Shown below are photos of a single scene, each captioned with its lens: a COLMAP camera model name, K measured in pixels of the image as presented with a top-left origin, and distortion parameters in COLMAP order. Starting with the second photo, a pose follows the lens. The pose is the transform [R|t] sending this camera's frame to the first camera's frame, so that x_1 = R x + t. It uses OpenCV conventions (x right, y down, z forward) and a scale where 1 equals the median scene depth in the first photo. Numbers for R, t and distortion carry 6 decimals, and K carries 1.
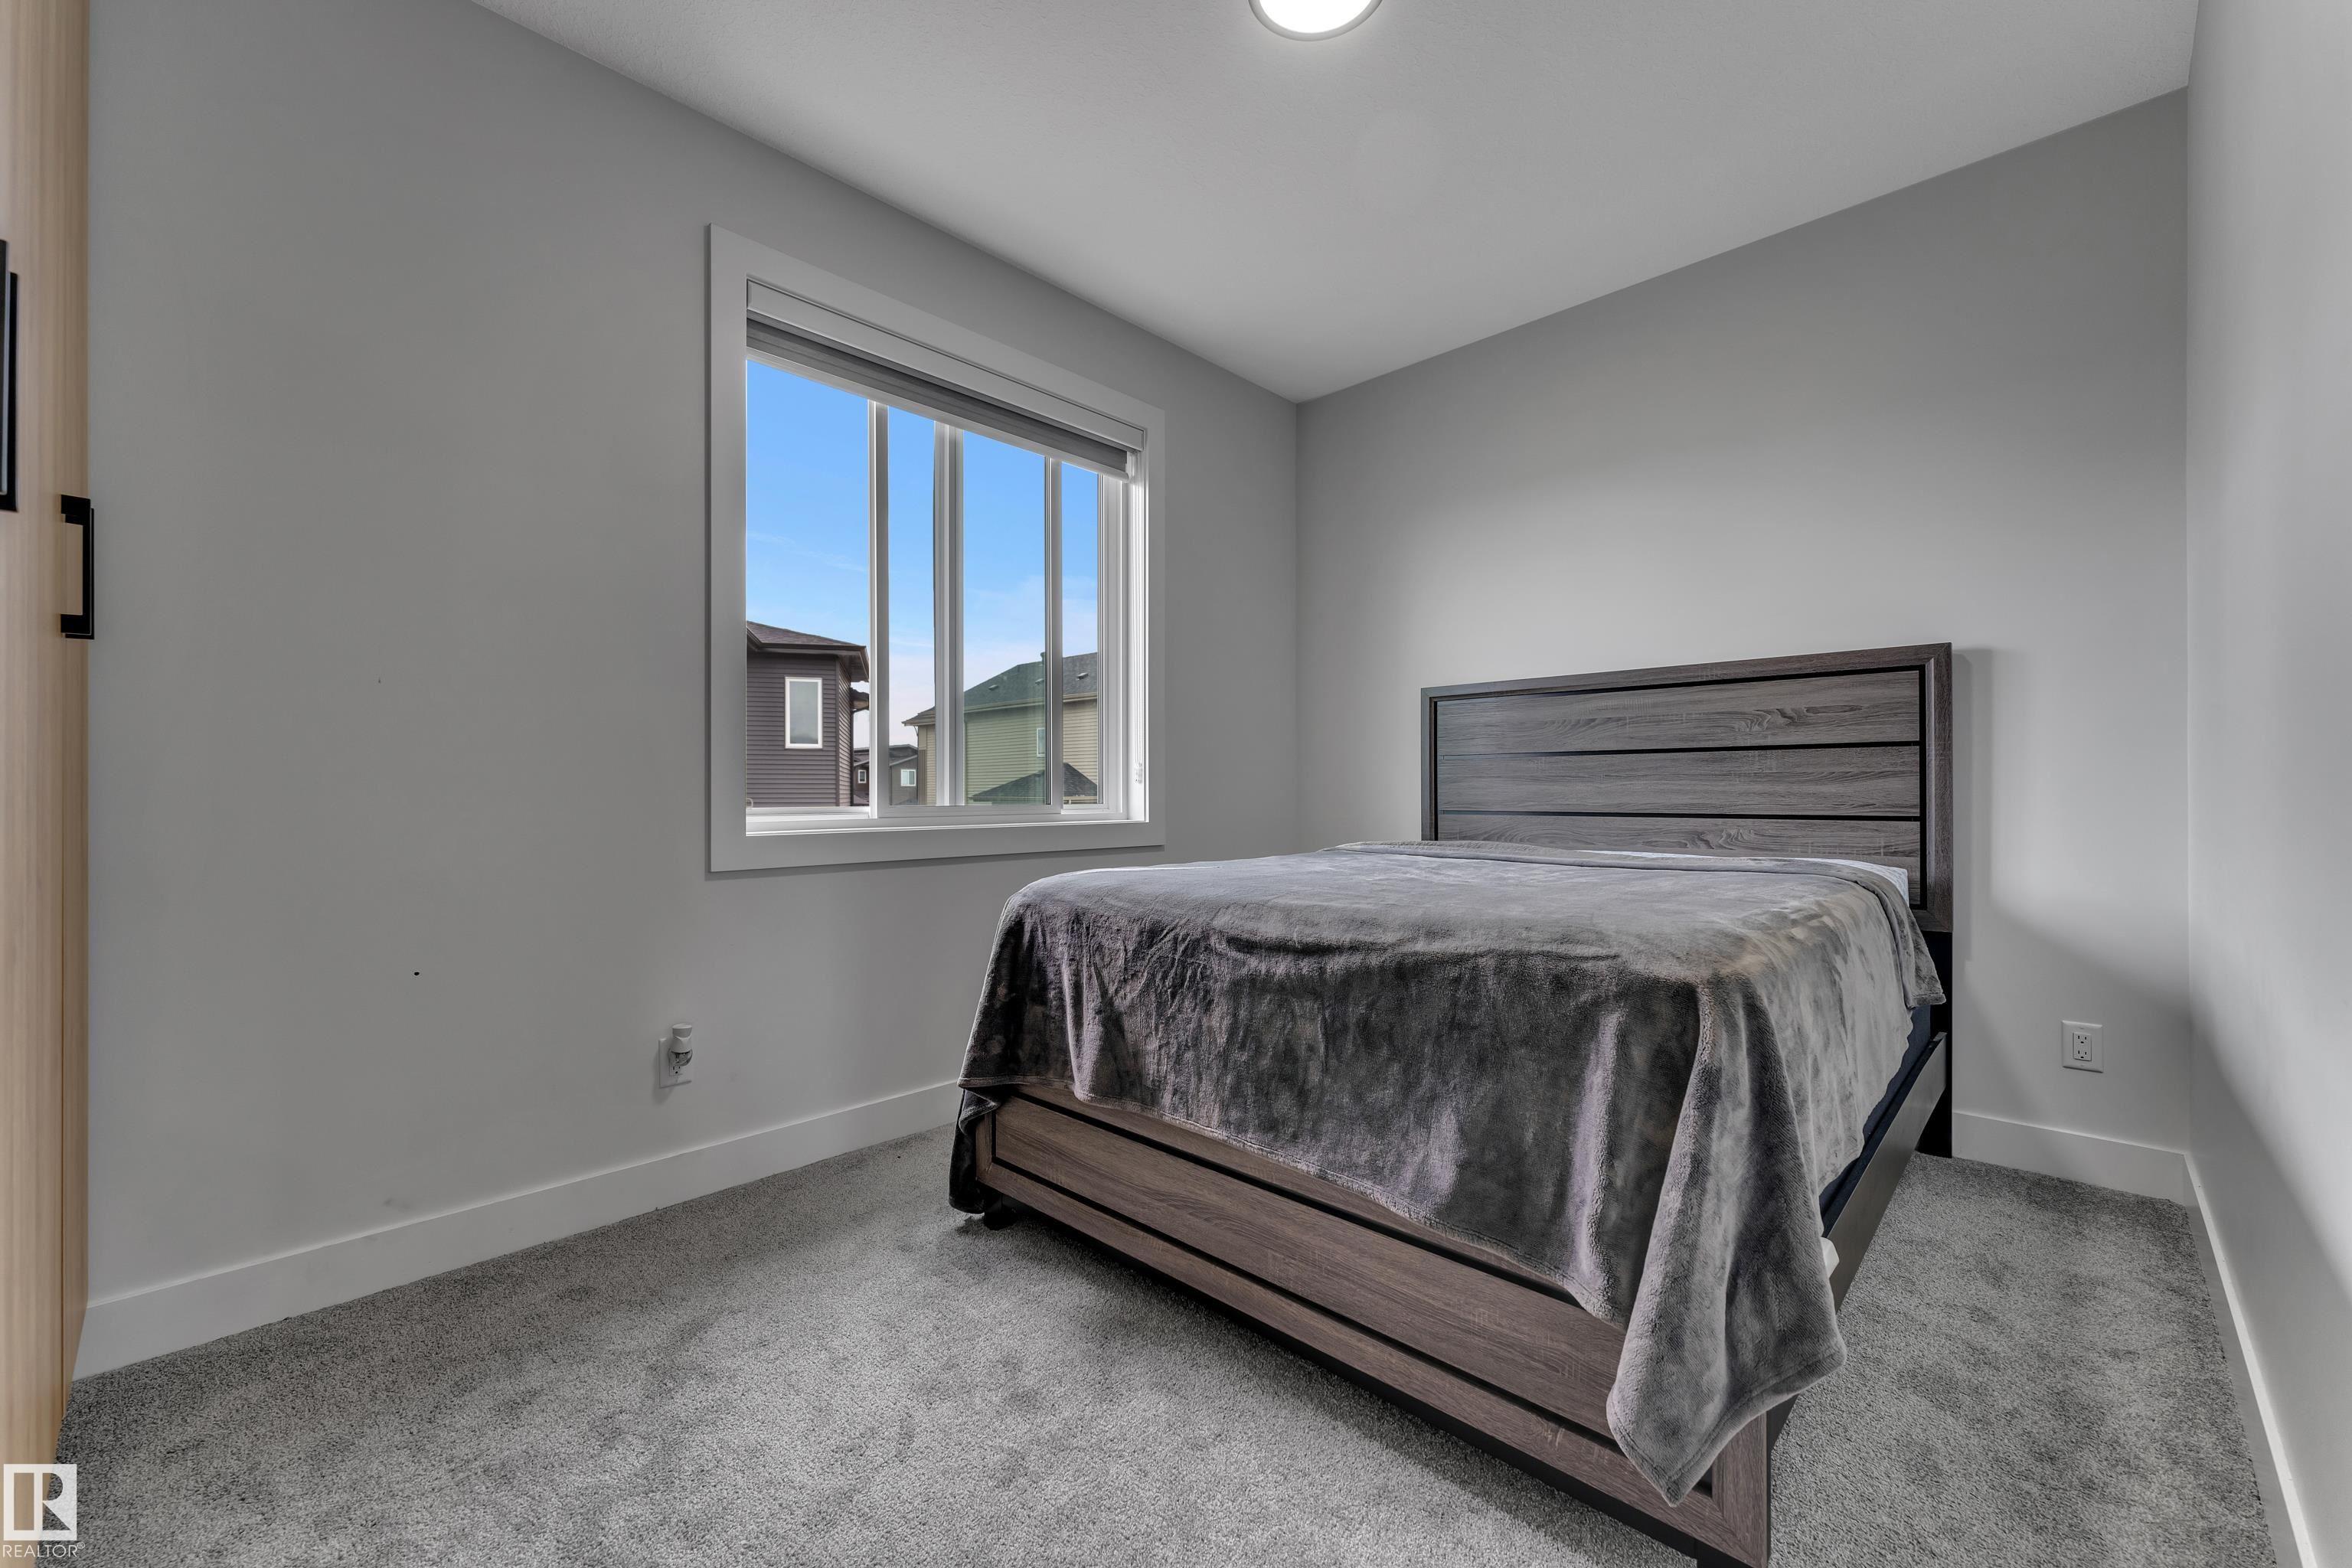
lens RADIAL K [[940.3, 0, 1163.5], [0, 940.3, 794.1], [0, 0, 1]] dist [-0.000966, 0.000078]
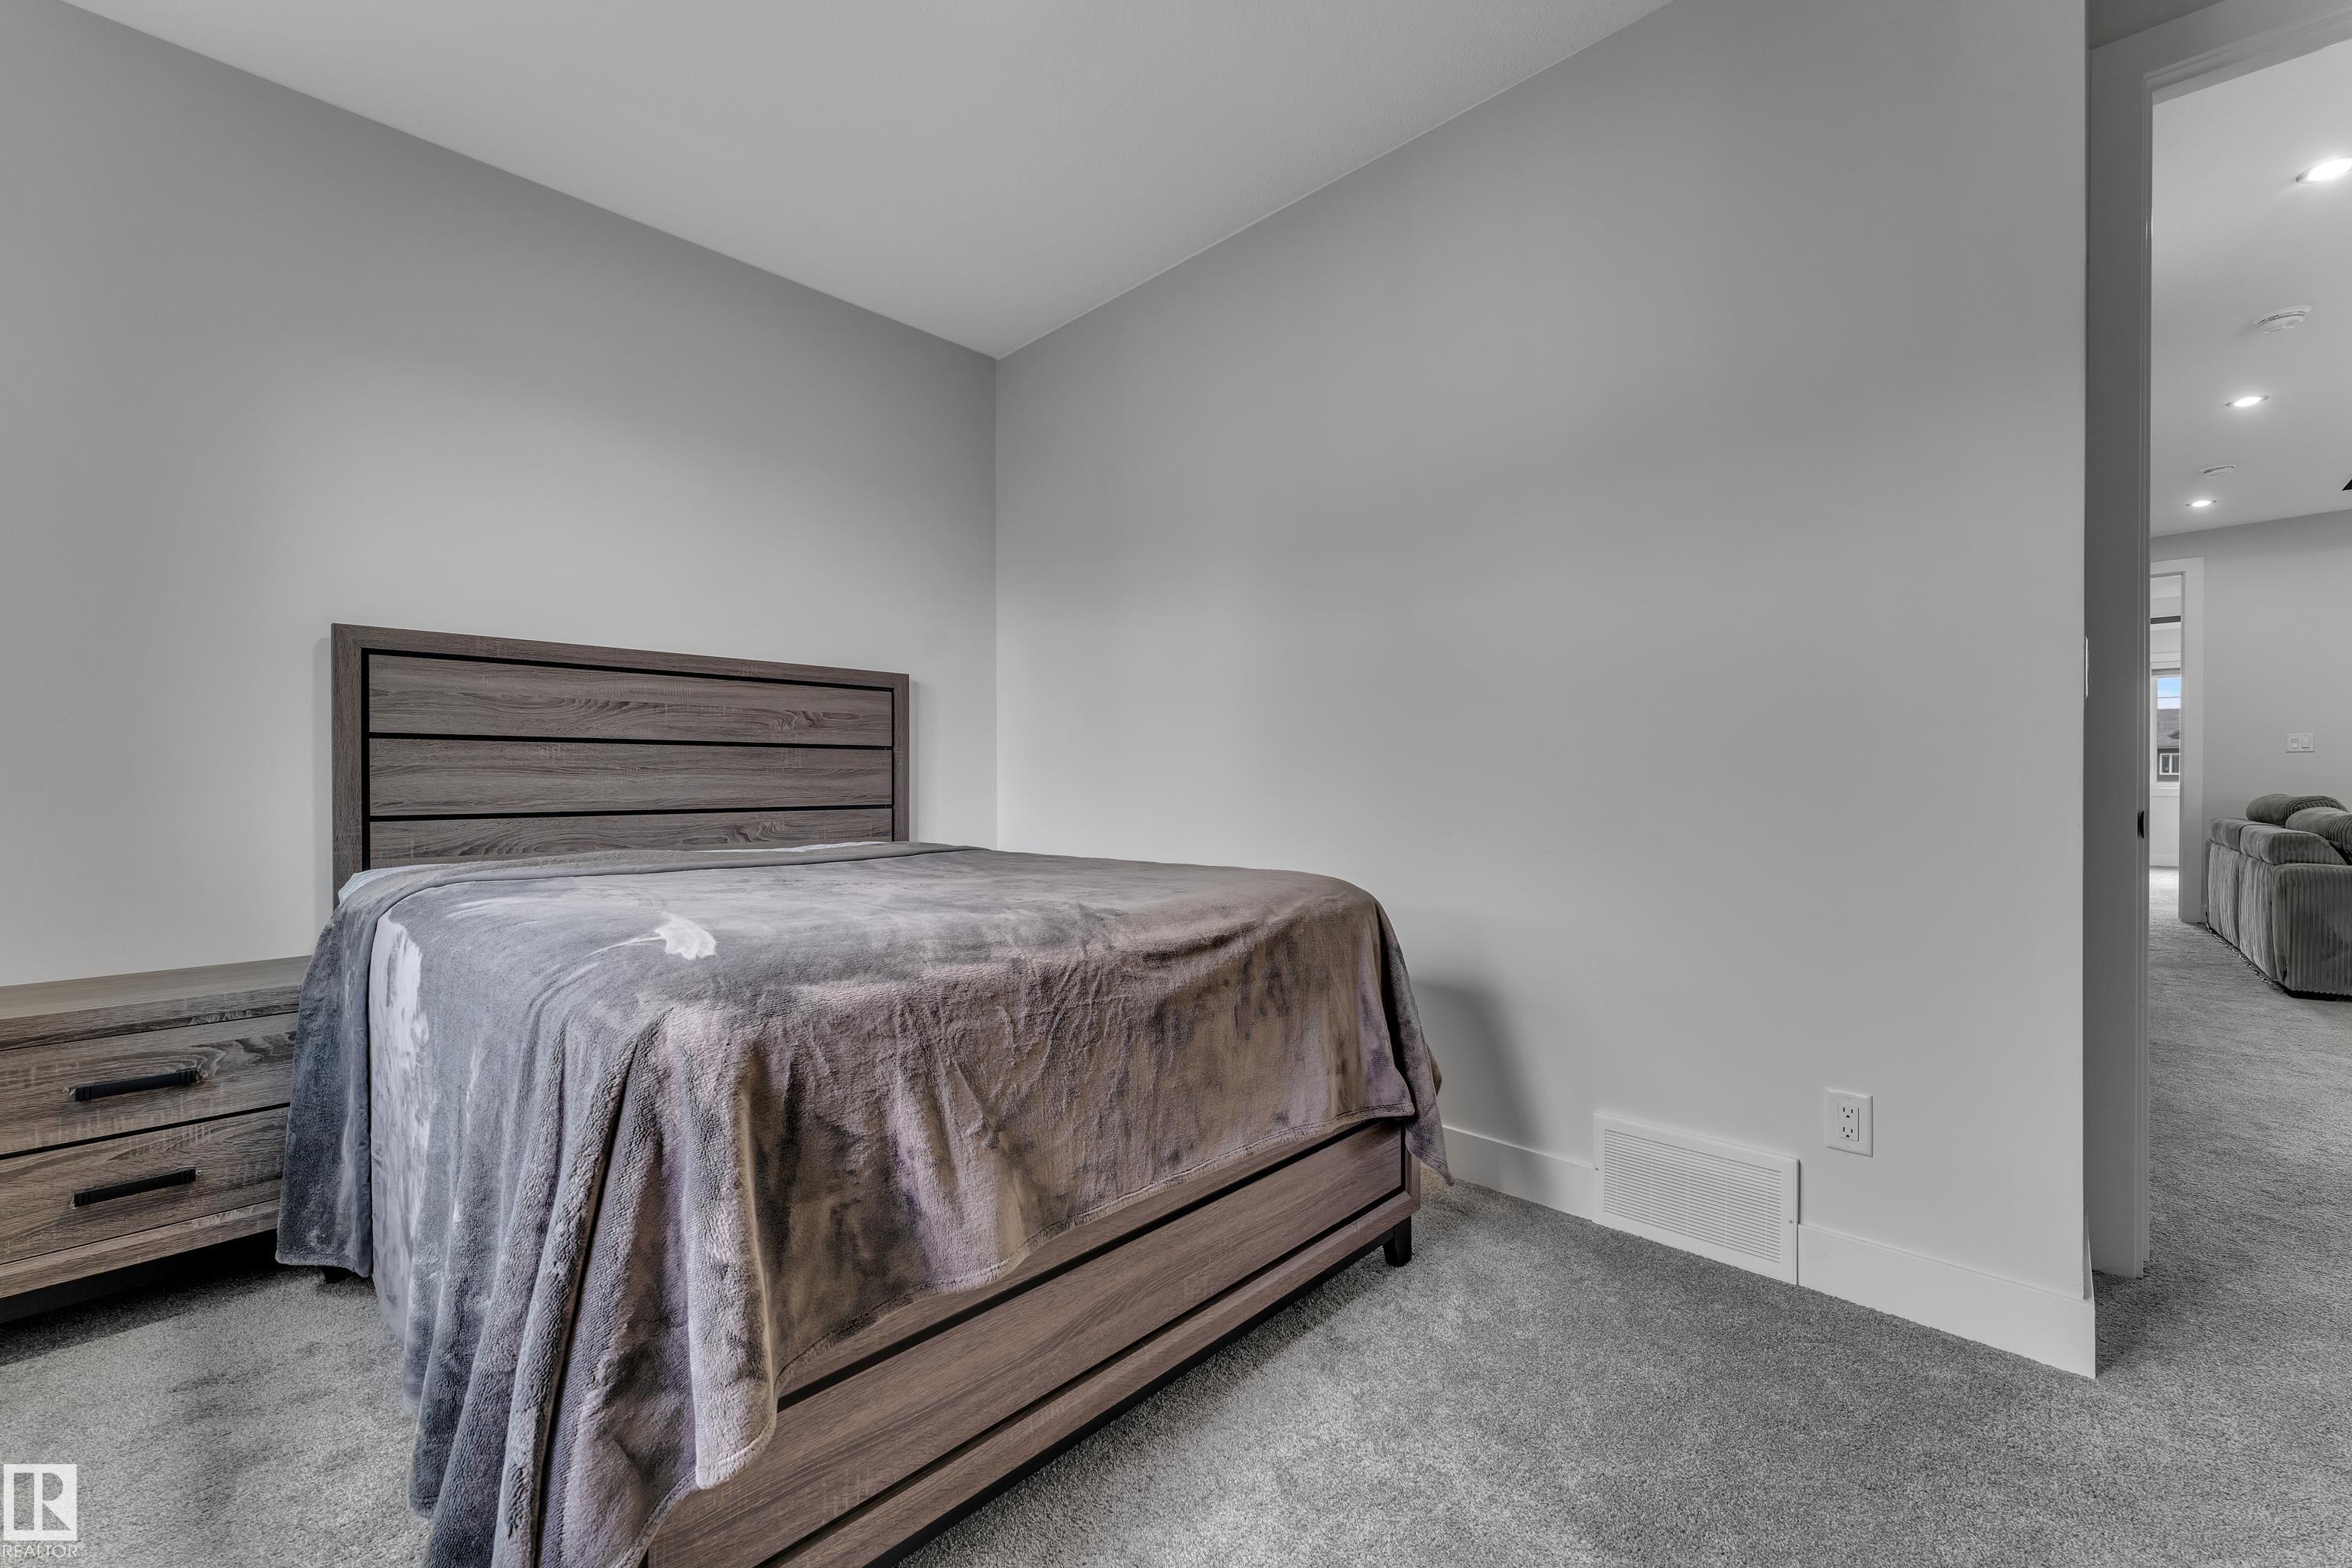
lens RADIAL K [[940.3, 0, 1163.5], [0, 940.3, 794.1], [0, 0, 1]] dist [-0.000966, 0.000078]
pose [[-0.001771, -0.010211, 0.999946, -0.507819], [0.005747, 0.999931, 0.010221, -0.001885], [-0.999982, 0.005765, -0.001712, 0.637879]]
